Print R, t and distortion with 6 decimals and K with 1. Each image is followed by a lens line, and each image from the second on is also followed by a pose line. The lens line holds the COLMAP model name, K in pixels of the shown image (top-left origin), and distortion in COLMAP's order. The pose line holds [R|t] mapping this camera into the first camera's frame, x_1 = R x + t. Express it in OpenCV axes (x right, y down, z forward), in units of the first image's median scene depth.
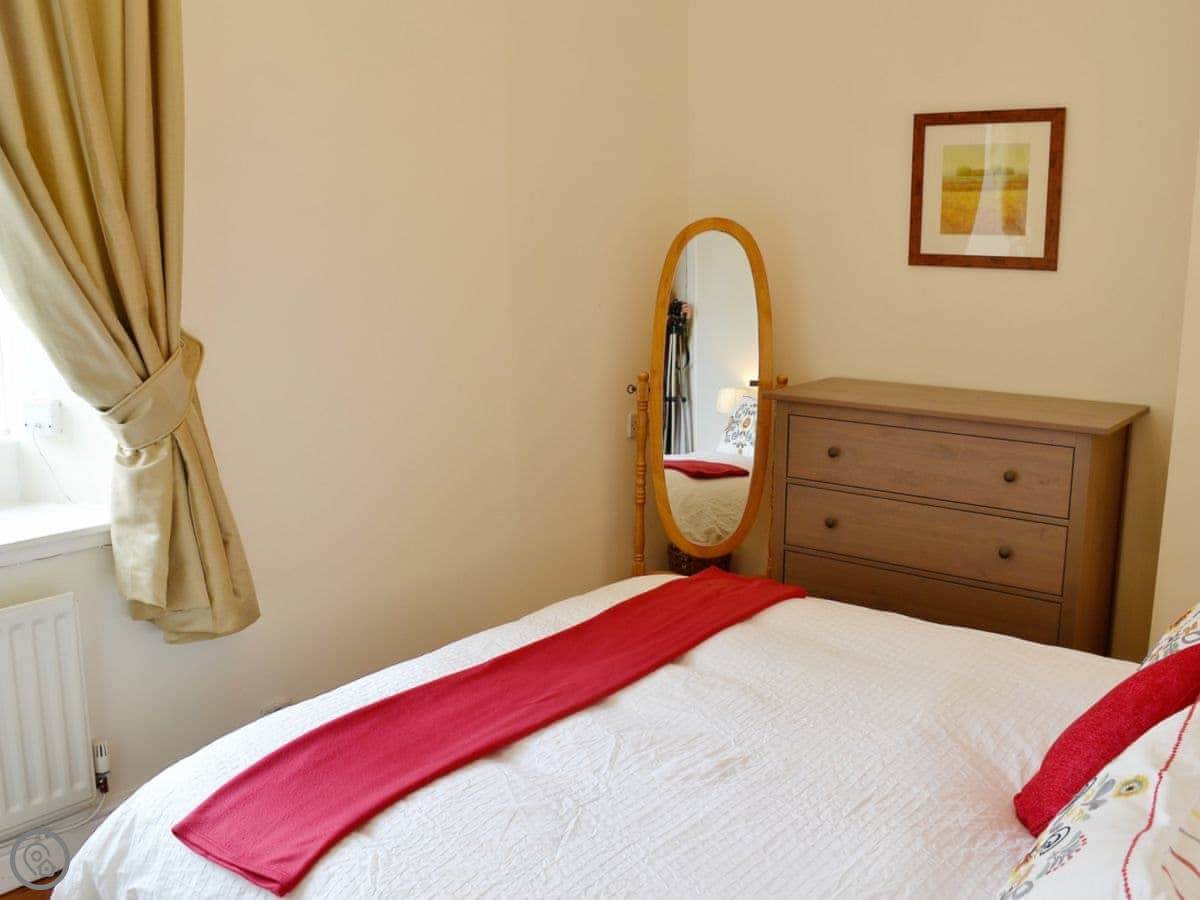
lens RADIAL K [[1108.9, 0, 605.1], [0, 1108.9, 470.8], [0, 0, 1]] dist [-0.000971, -0.042073]
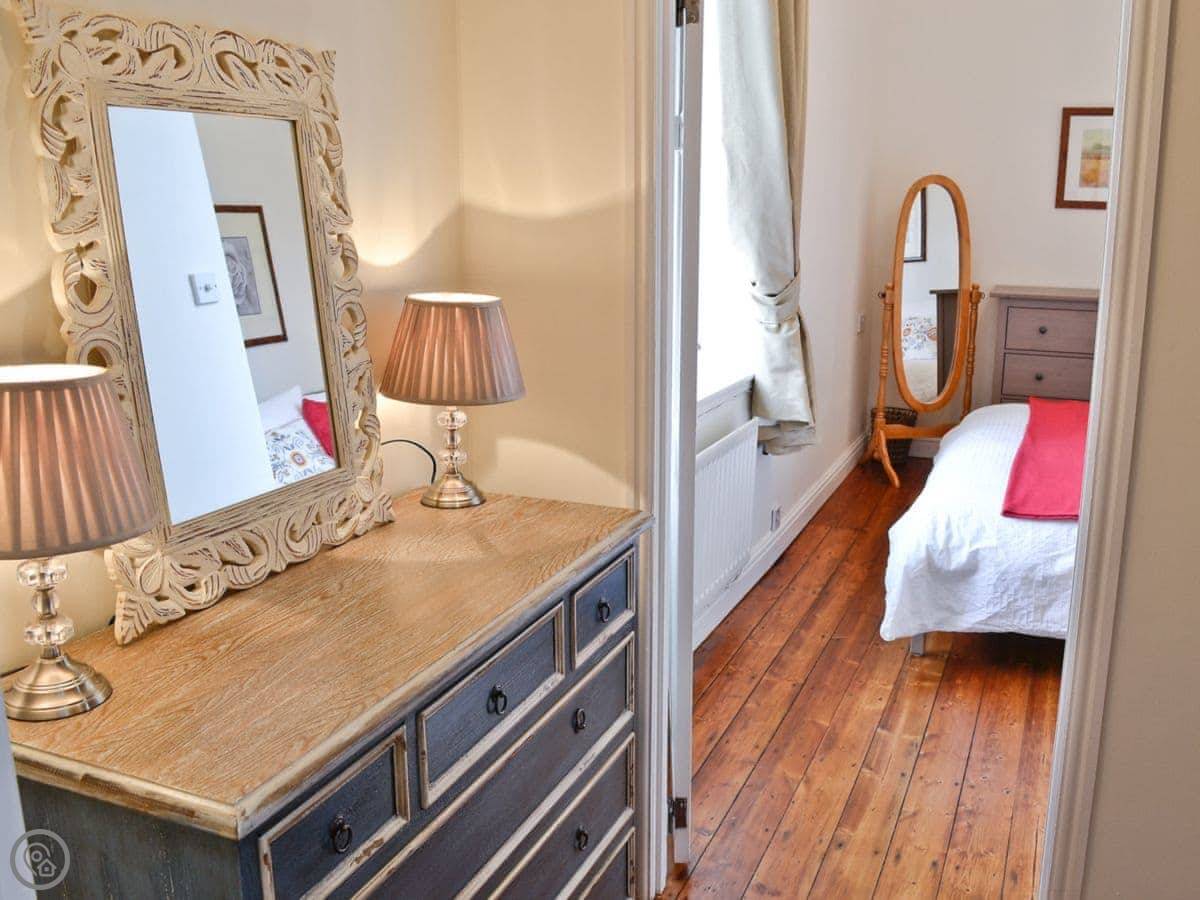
lens RADIAL K [[1108.9, 0, 605.1], [0, 1108.9, 470.8], [0, 0, 1]] dist [-0.000971, -0.042073]
pose [[0.954820, -0.064084, 0.290193, -0.795071], [0.053341, 0.997571, 0.044789, 0.073326], [-0.292358, -0.027286, 0.955920, -0.277928]]
